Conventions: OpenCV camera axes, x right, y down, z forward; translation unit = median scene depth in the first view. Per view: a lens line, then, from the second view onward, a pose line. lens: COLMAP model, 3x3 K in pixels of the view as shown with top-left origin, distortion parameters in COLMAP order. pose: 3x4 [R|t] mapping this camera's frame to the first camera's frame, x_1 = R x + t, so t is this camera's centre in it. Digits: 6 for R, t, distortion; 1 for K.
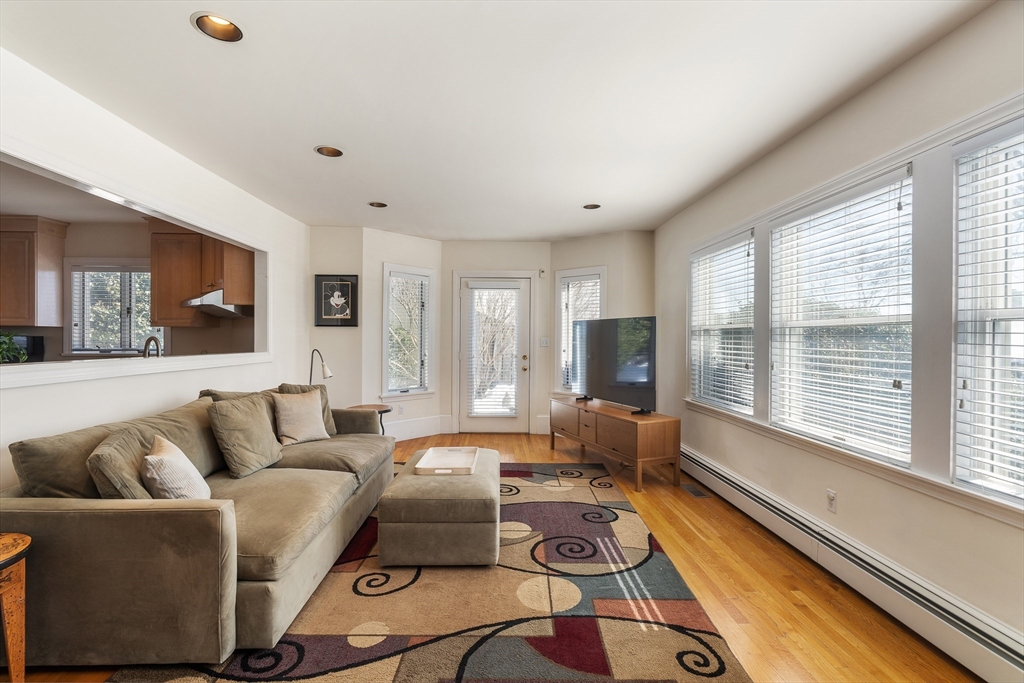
lens RADIAL K [[469.5, 0, 509.9], [0, 469.5, 340.3], [0, 0, 1]] dist [-0.003722, 0.000728]
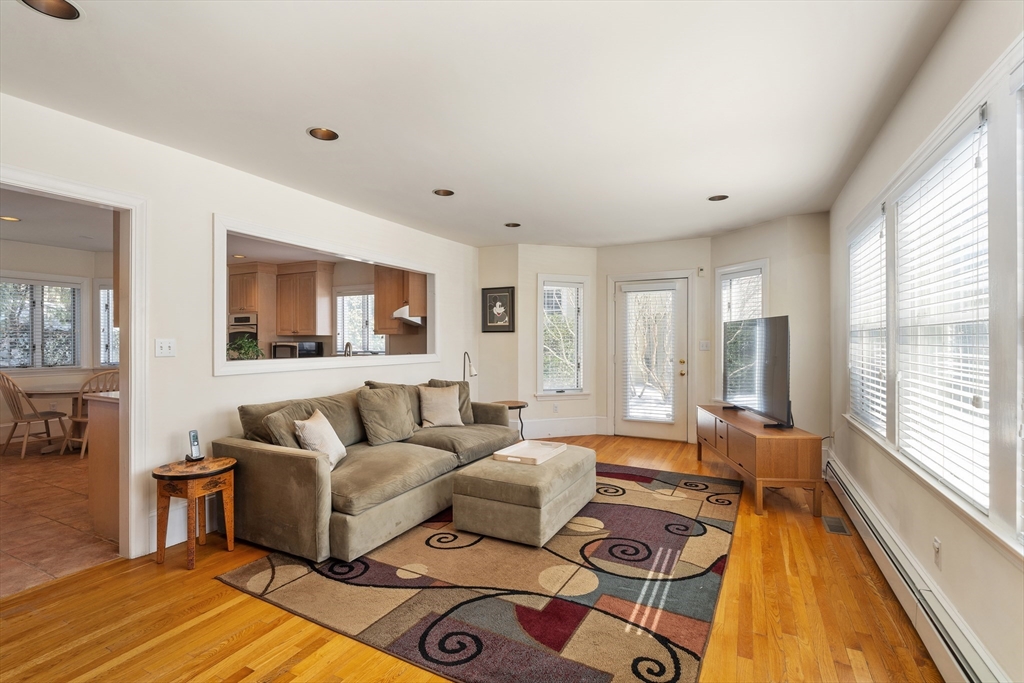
lens RADIAL K [[469.5, 0, 501.6], [0, 469.5, 341.2], [0, 0, 1]] dist [-0.003722, 0.000728]
pose [[0.873962, -0.005931, -0.485959, 0.358591], [0.003630, 0.999977, -0.005675, -0.001446], [0.485981, 0.003196, 0.873963, -0.011918]]
